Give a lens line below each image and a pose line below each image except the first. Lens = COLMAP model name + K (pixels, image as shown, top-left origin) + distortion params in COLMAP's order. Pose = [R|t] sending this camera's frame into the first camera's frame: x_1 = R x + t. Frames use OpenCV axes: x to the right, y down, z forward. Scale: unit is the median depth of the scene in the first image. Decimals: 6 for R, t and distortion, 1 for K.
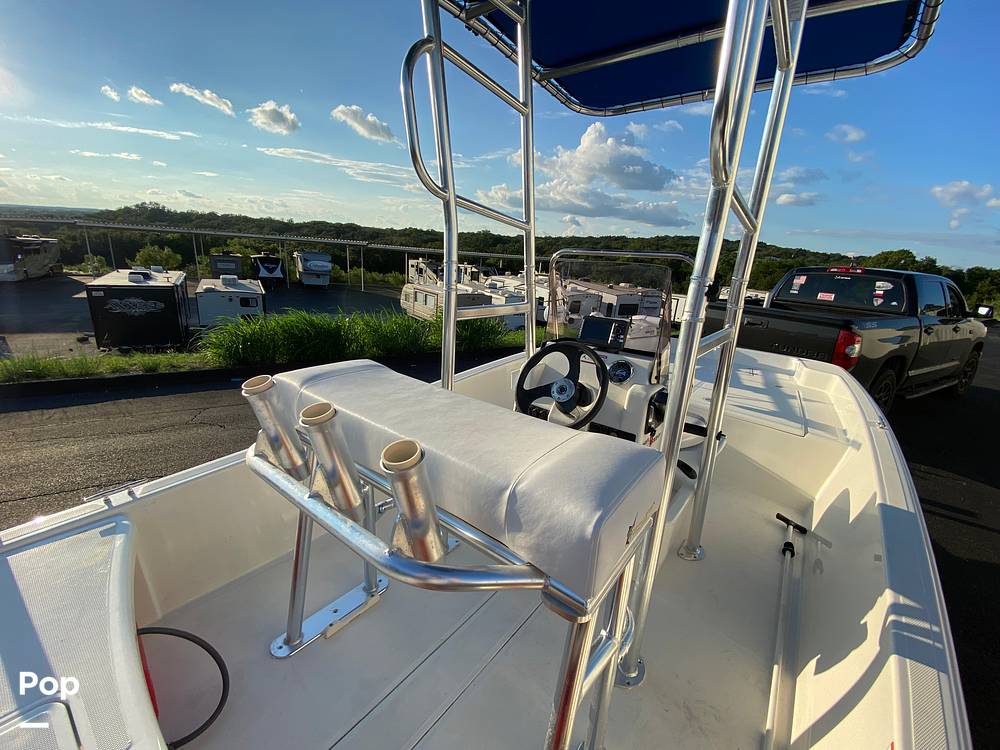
lens RADIAL K [[404.9, 0, 503.6], [0, 404.9, 381.7], [0, 0, 1]] dist [0.016243, -0.019514]
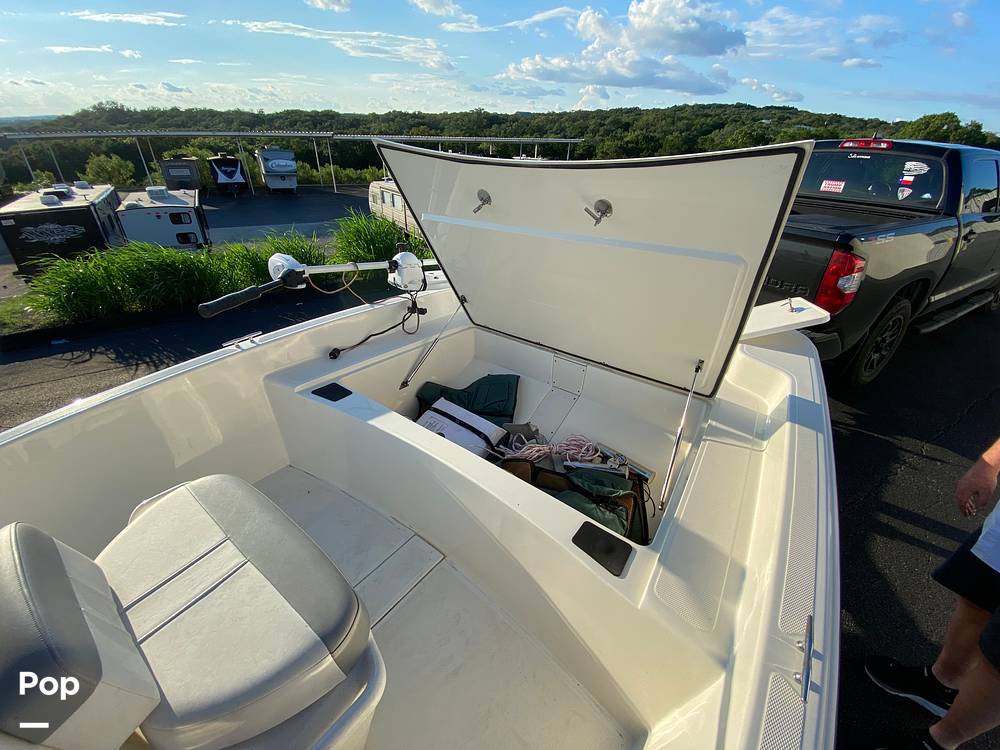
lens RADIAL K [[406.2, 0, 501.1], [0, 406.2, 379.0], [0, 0, 1]] dist [0.010250, -0.016453]
pose [[0.998738, -0.043005, -0.025935, 0.043349], [0.047799, 0.972422, 0.228277, -0.013915], [0.015403, -0.229229, 0.973251, 0.044653]]
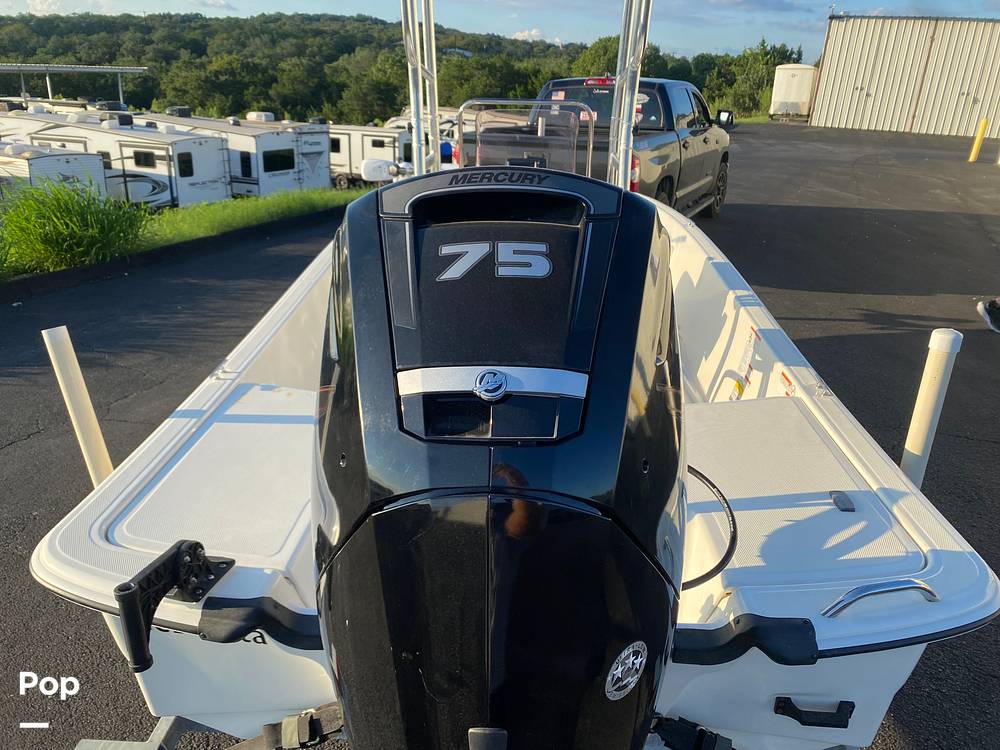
lens RADIAL K [[756.6, 0, 496.8], [0, 756.6, 379.6], [0, 0, 1]] dist [-0.001613, 0.006579]
pose [[0.818605, -0.253124, 0.515572, -0.057370], [0.197661, 0.966974, 0.160906, 0.005044], [-0.539274, -0.029810, 0.841603, -0.042649]]
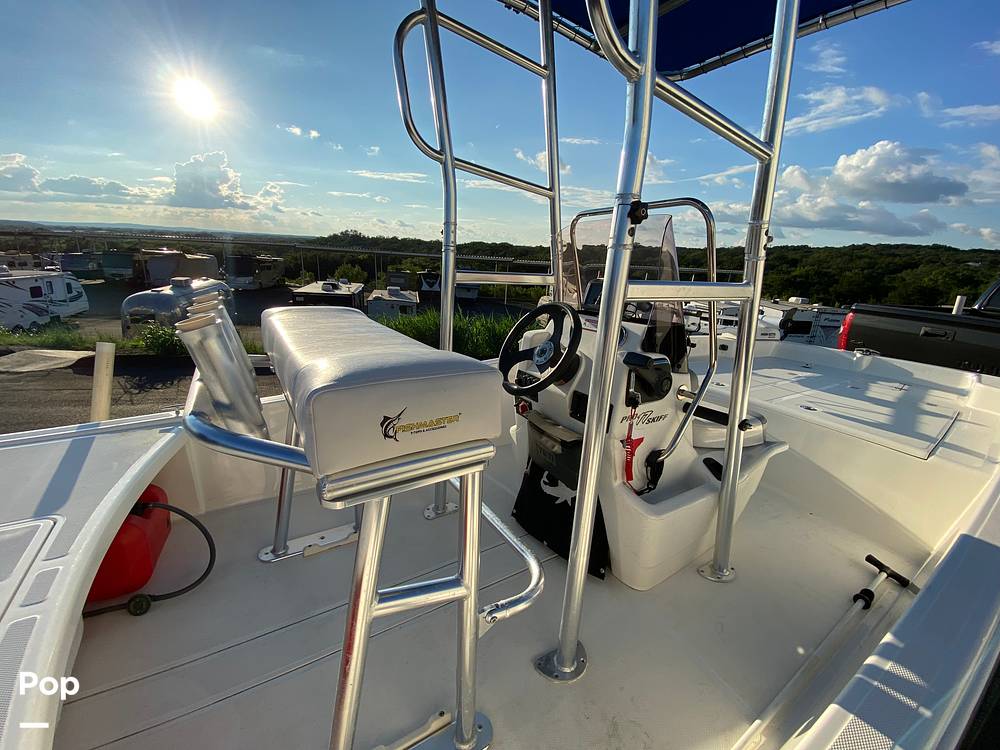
lens RADIAL K [[406.4, 0, 503.5], [0, 406.4, 380.5], [0, 0, 1]] dist [0.018510, -0.020740]
pose [[0.942082, 0.075036, -0.326881, 0.017167], [-0.087571, 0.995874, -0.023778, 0.005360], [0.323748, 0.051026, 0.944766, 0.003823]]
